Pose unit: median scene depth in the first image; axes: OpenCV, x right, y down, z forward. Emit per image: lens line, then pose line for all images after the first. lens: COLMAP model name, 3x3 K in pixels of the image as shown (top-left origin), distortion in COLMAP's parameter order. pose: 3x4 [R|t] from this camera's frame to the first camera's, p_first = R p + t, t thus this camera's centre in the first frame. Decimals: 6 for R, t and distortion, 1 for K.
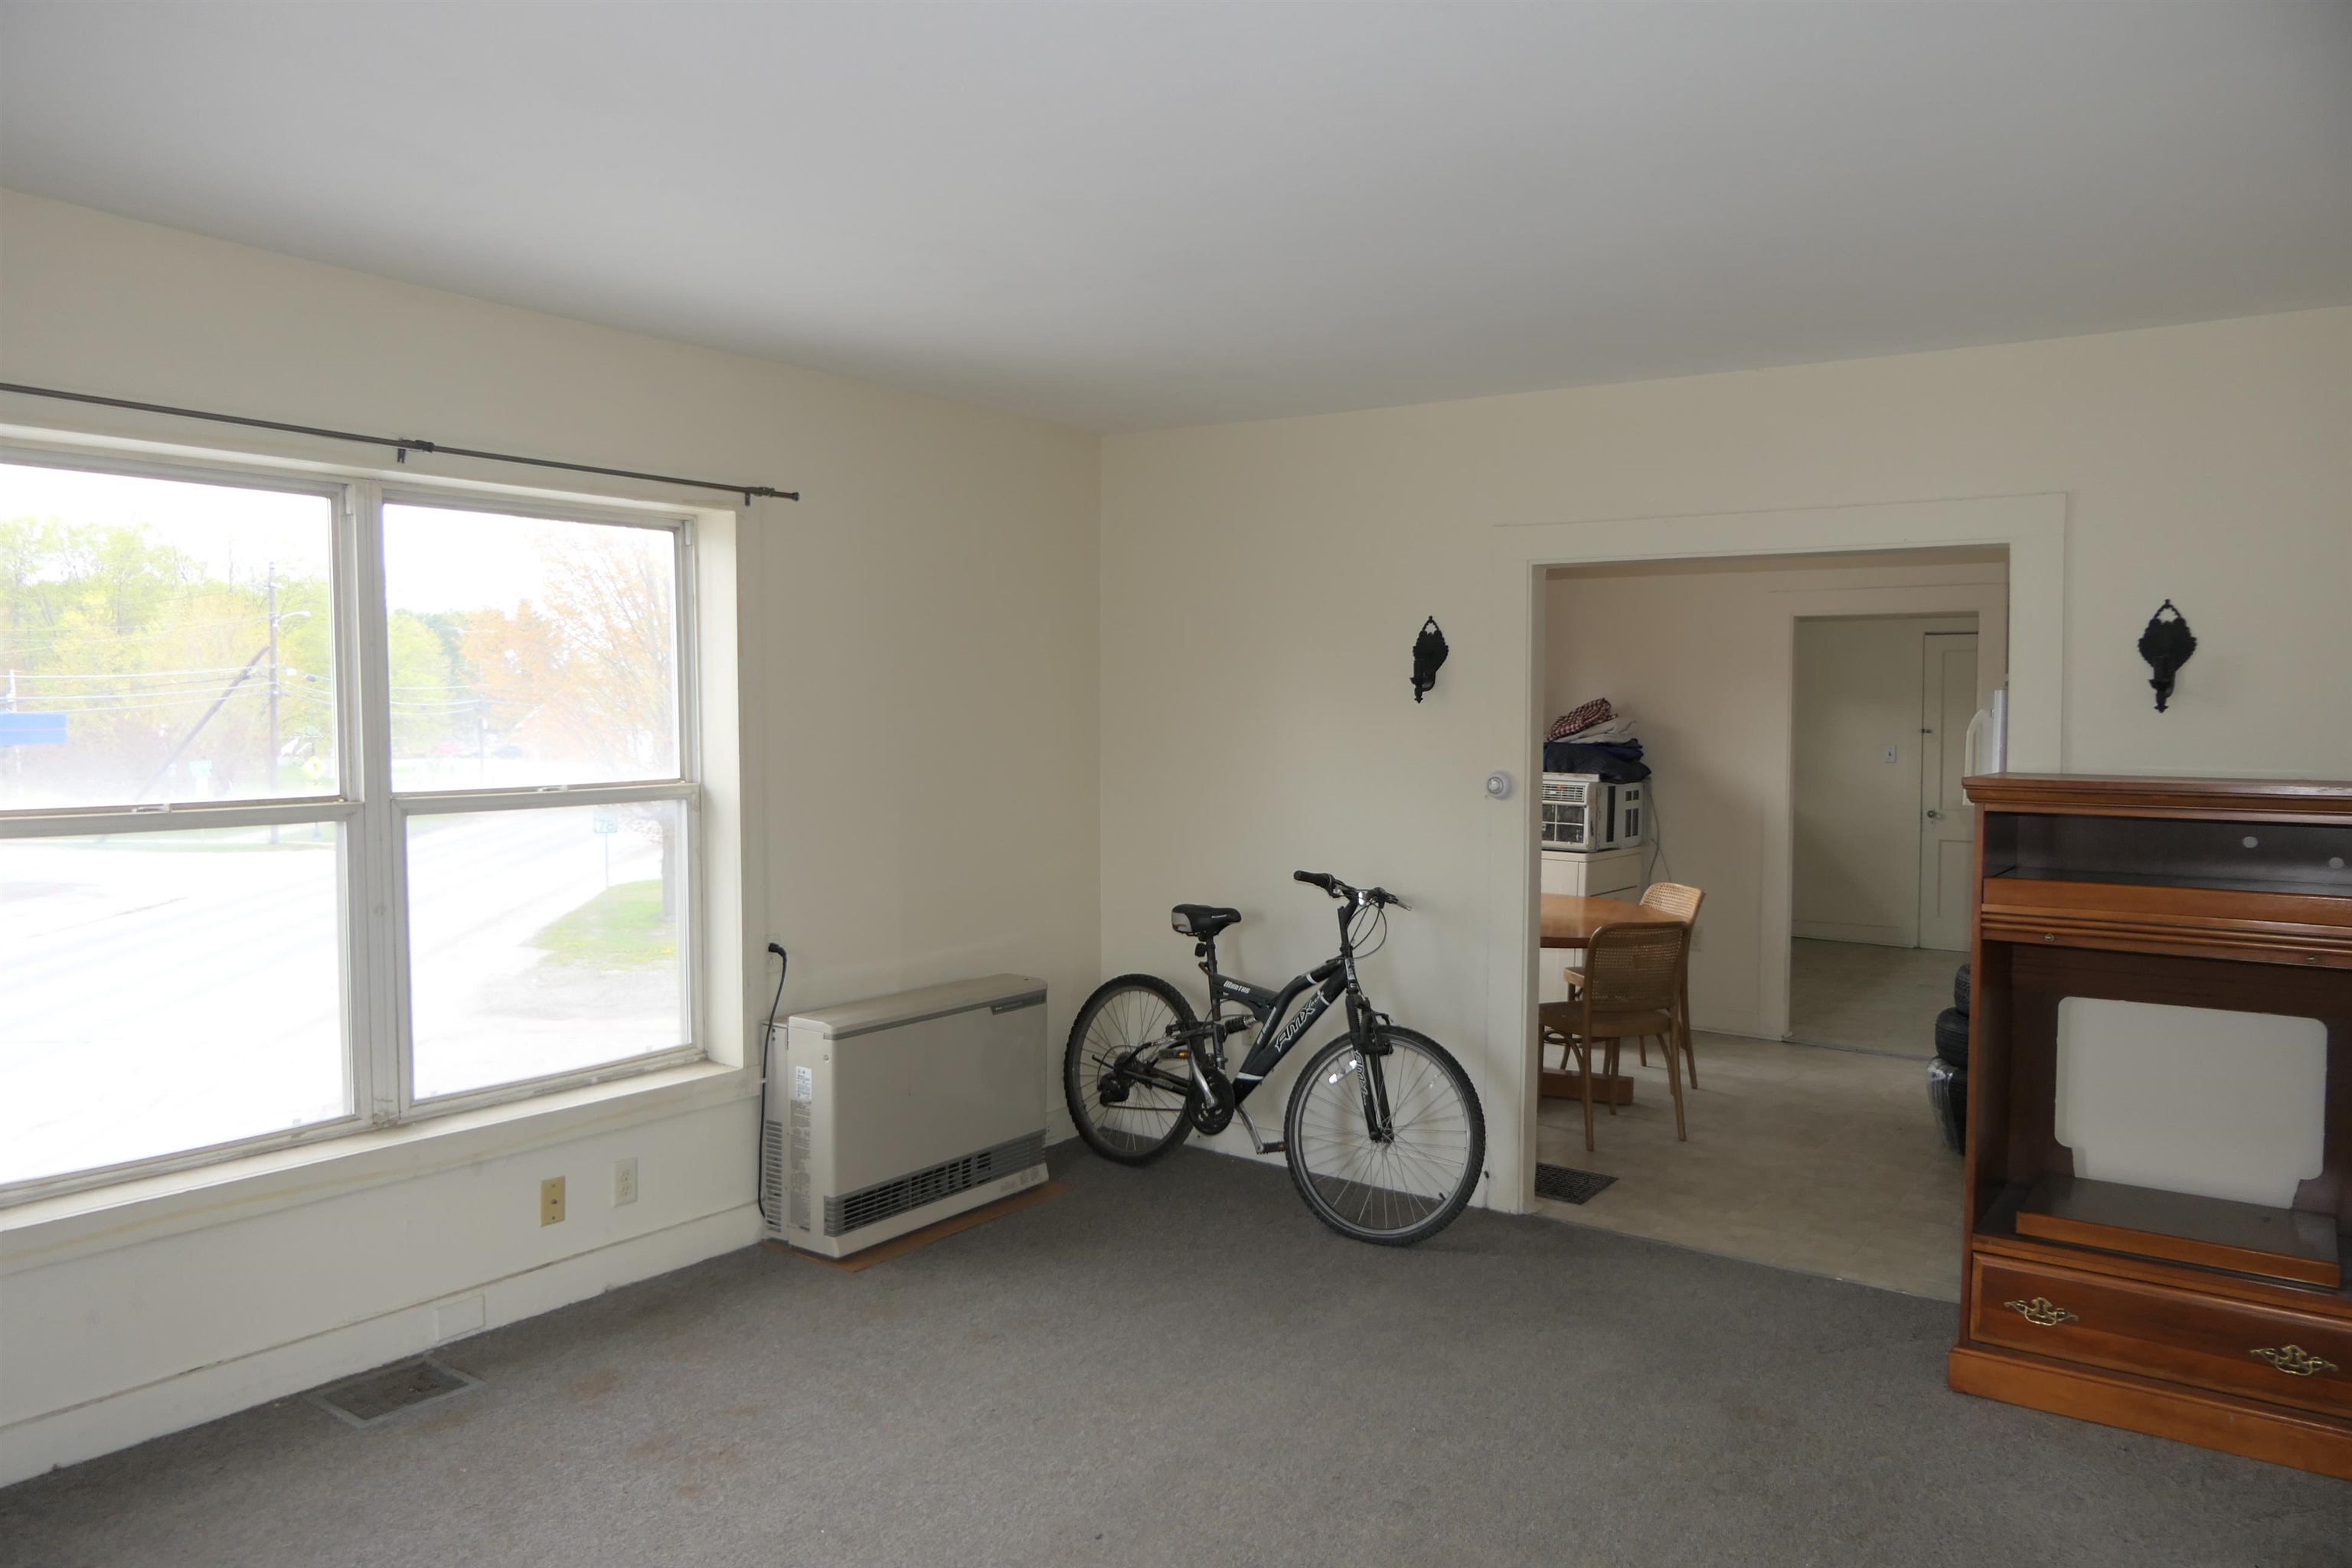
lens RADIAL K [[1651.3, 0, 1160.9], [0, 1651.3, 792.5], [0, 0, 1]] dist [-0.002762, 0.034120]
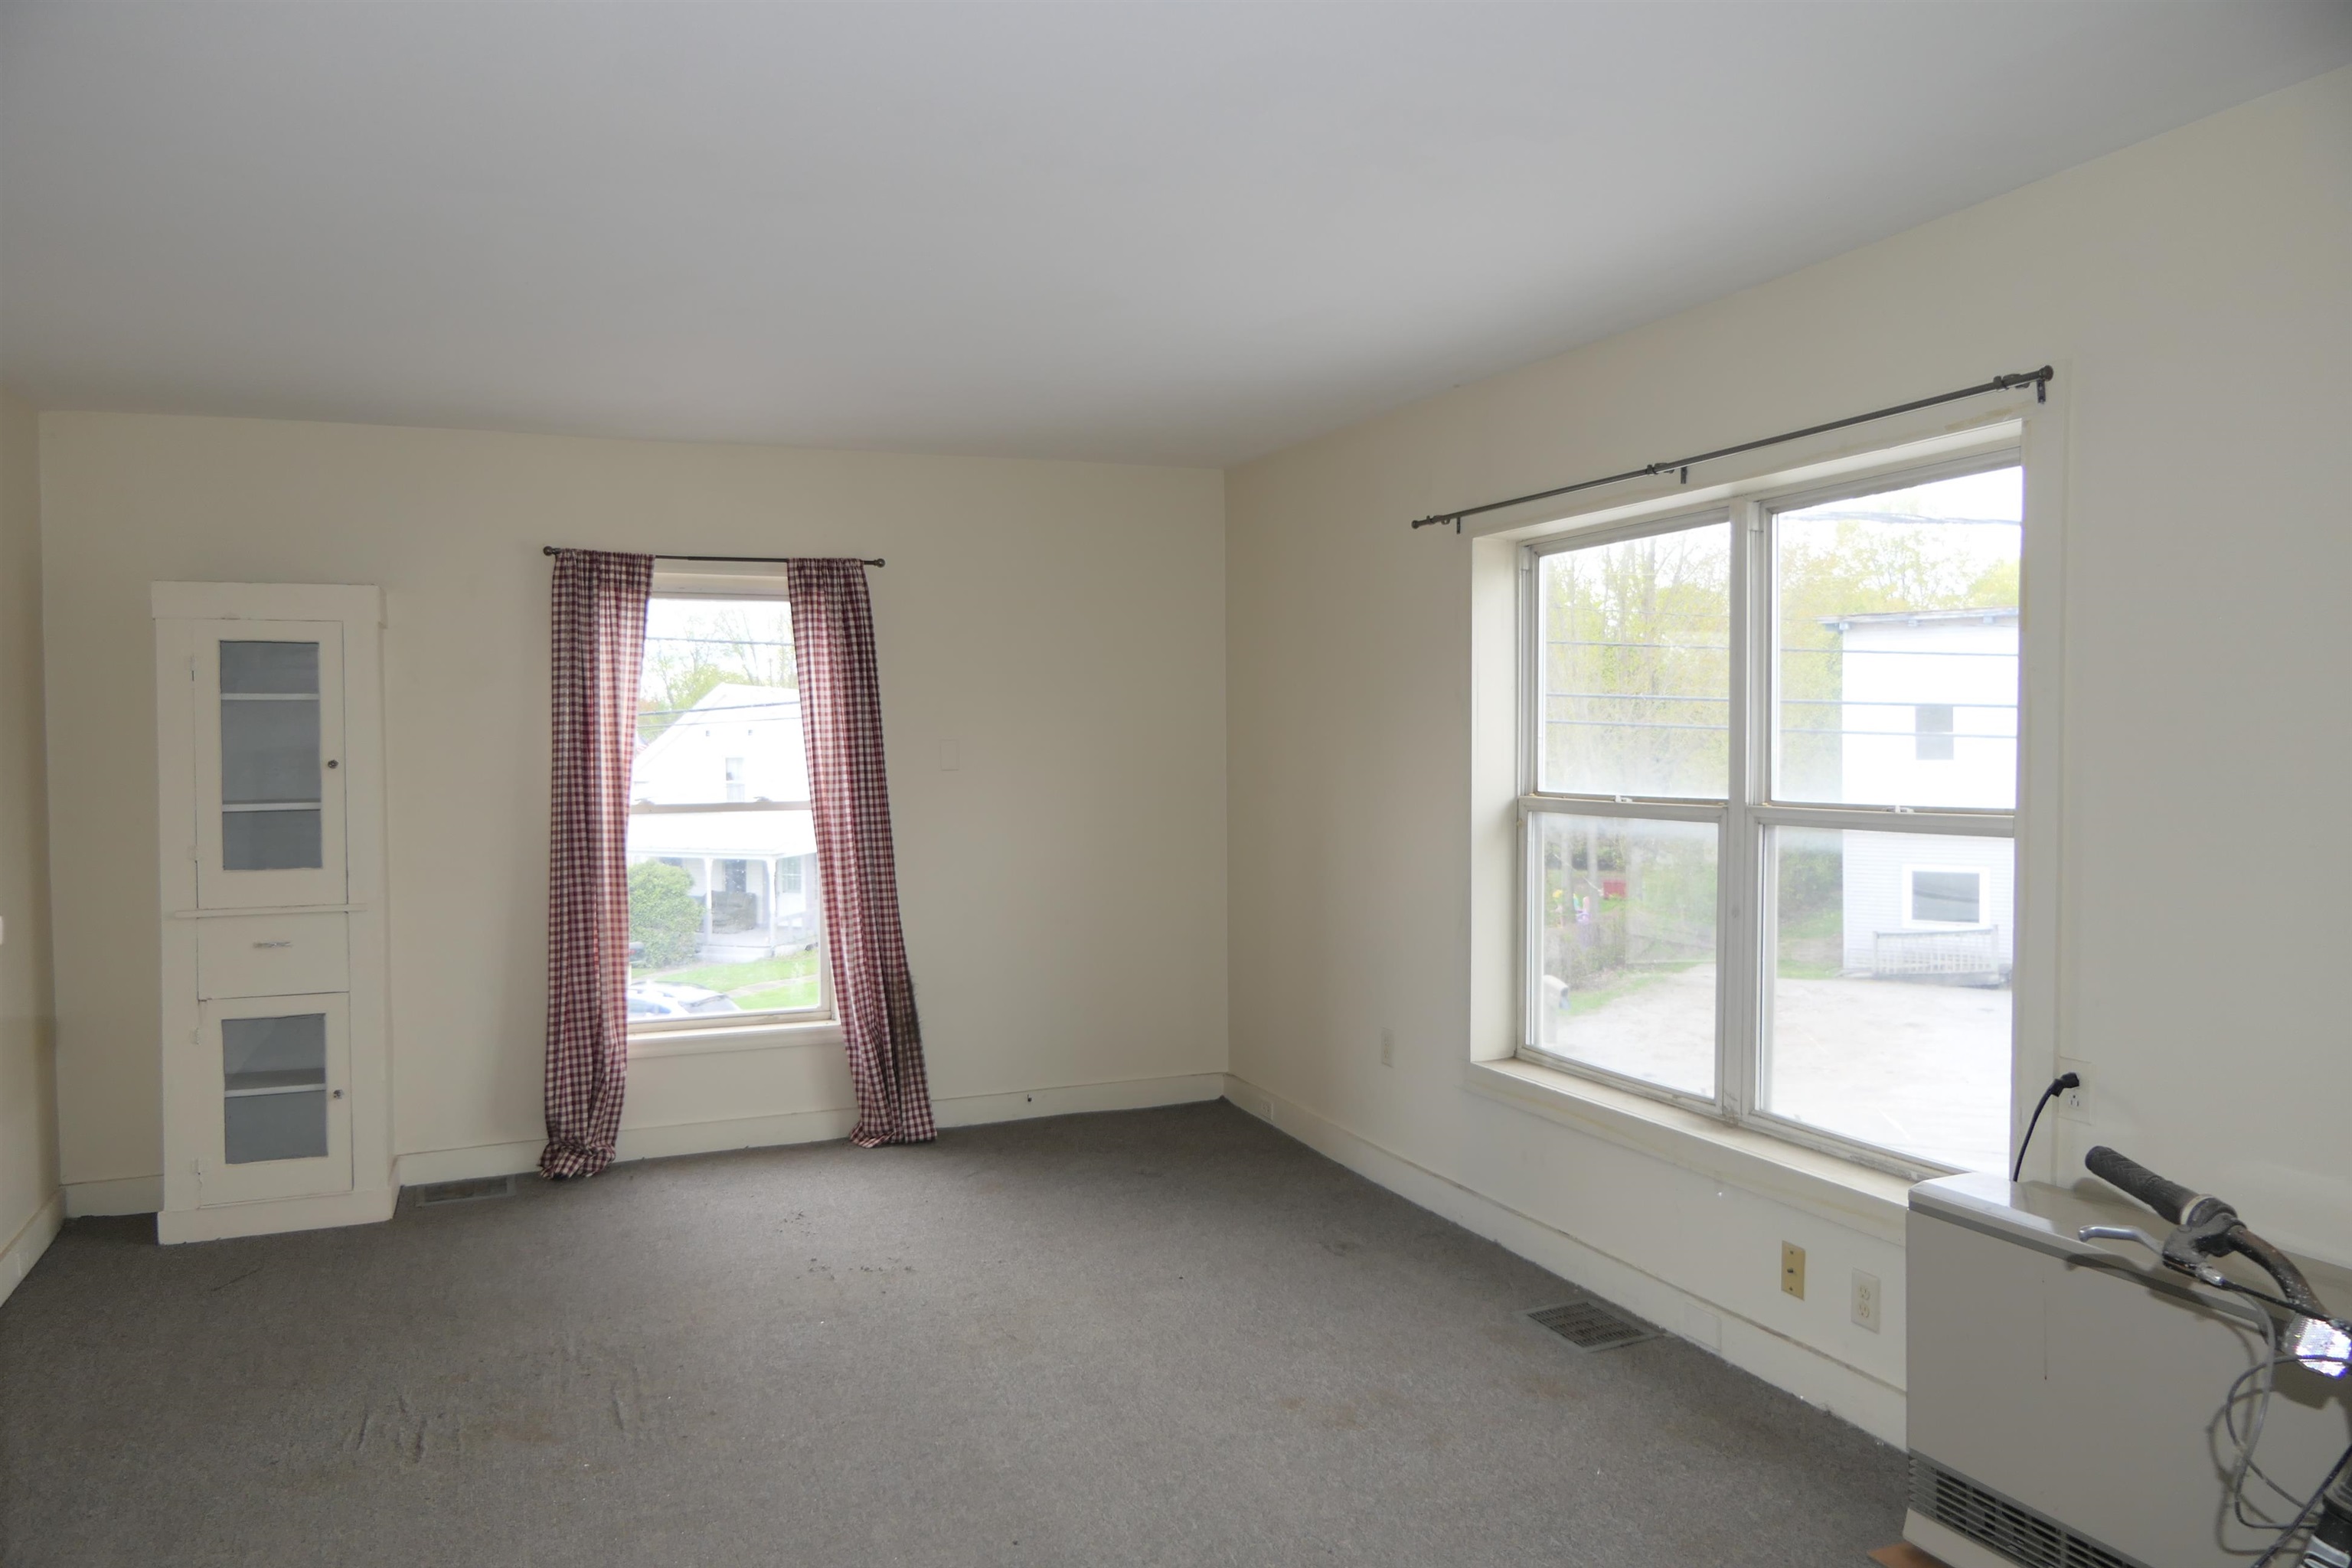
lens RADIAL K [[1651.3, 0, 1160.9], [0, 1651.3, 792.5], [0, 0, 1]] dist [-0.002762, 0.034120]
pose [[-0.523775, 0.024554, -0.851502, 0.723390], [-0.042089, 0.997618, 0.054657, -0.054340], [0.850816, 0.064467, -0.521494, 1.506112]]
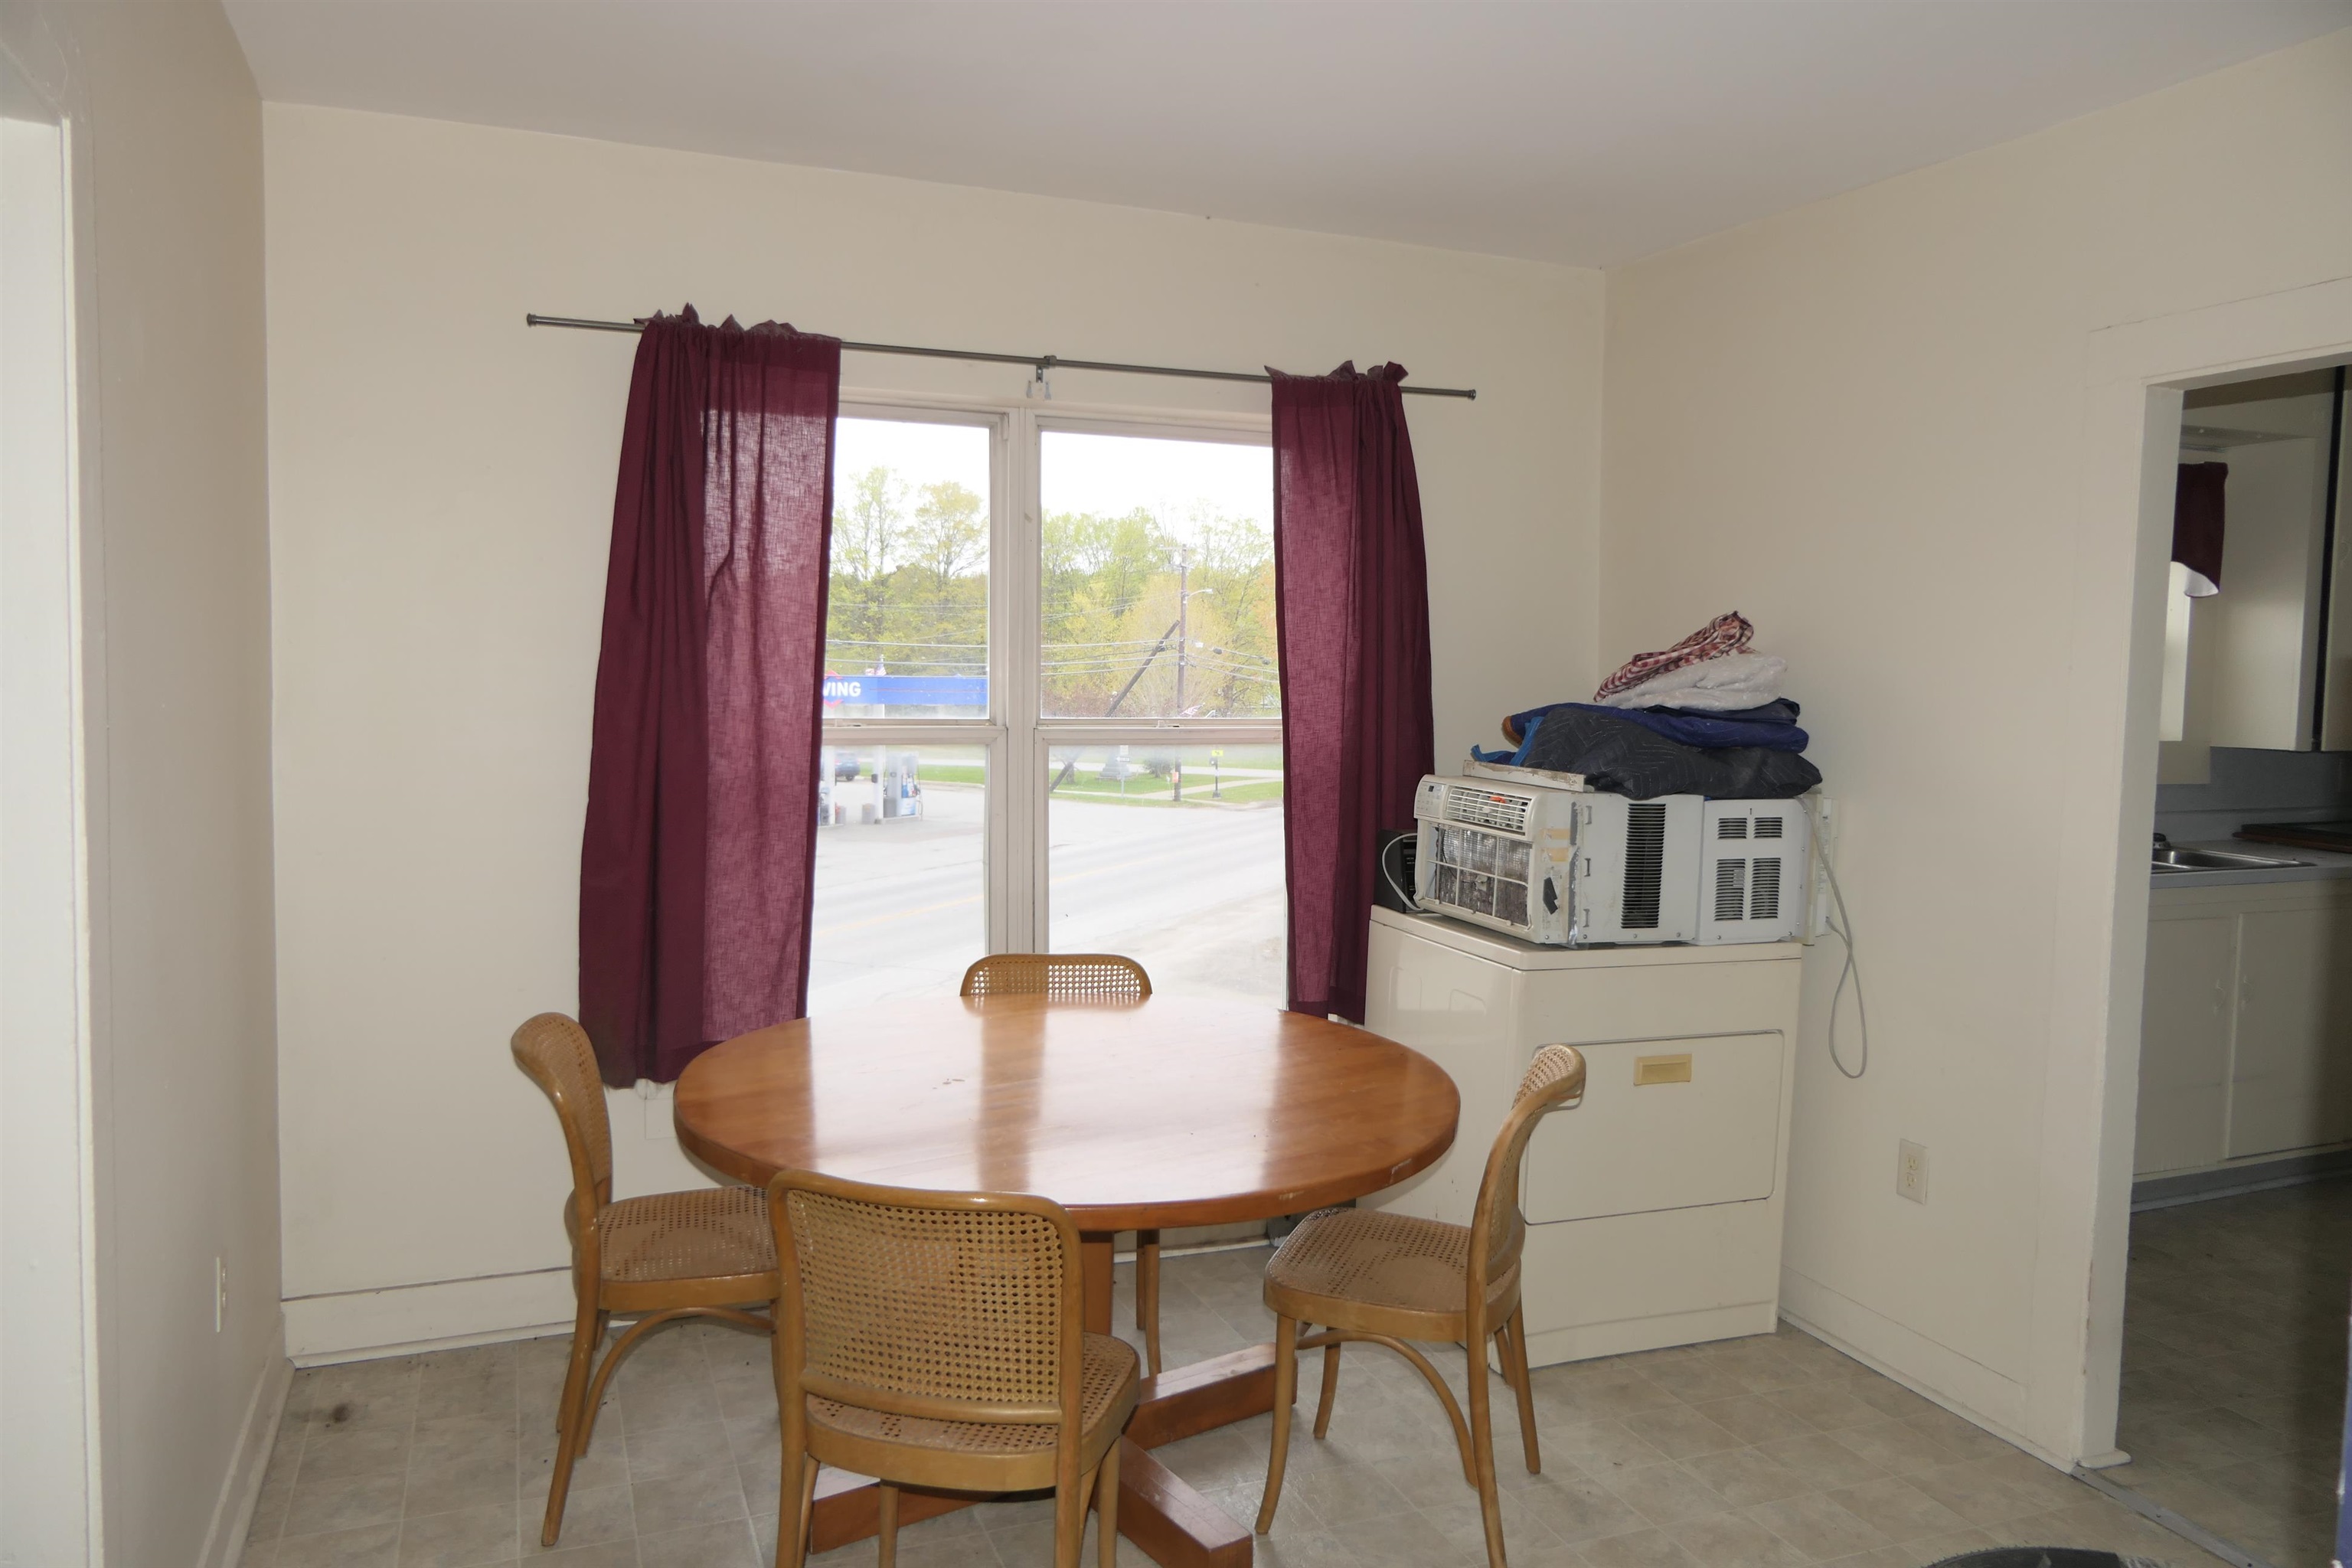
lens RADIAL K [[1651.3, 0, 1160.9], [0, 1651.3, 792.5], [0, 0, 1]] dist [-0.002762, 0.034120]
pose [[0.812556, 0.053278, -0.580444, 0.062254], [-0.047606, 0.998553, 0.025013, -0.001715], [0.580936, 0.007308, 0.813916, 0.081789]]
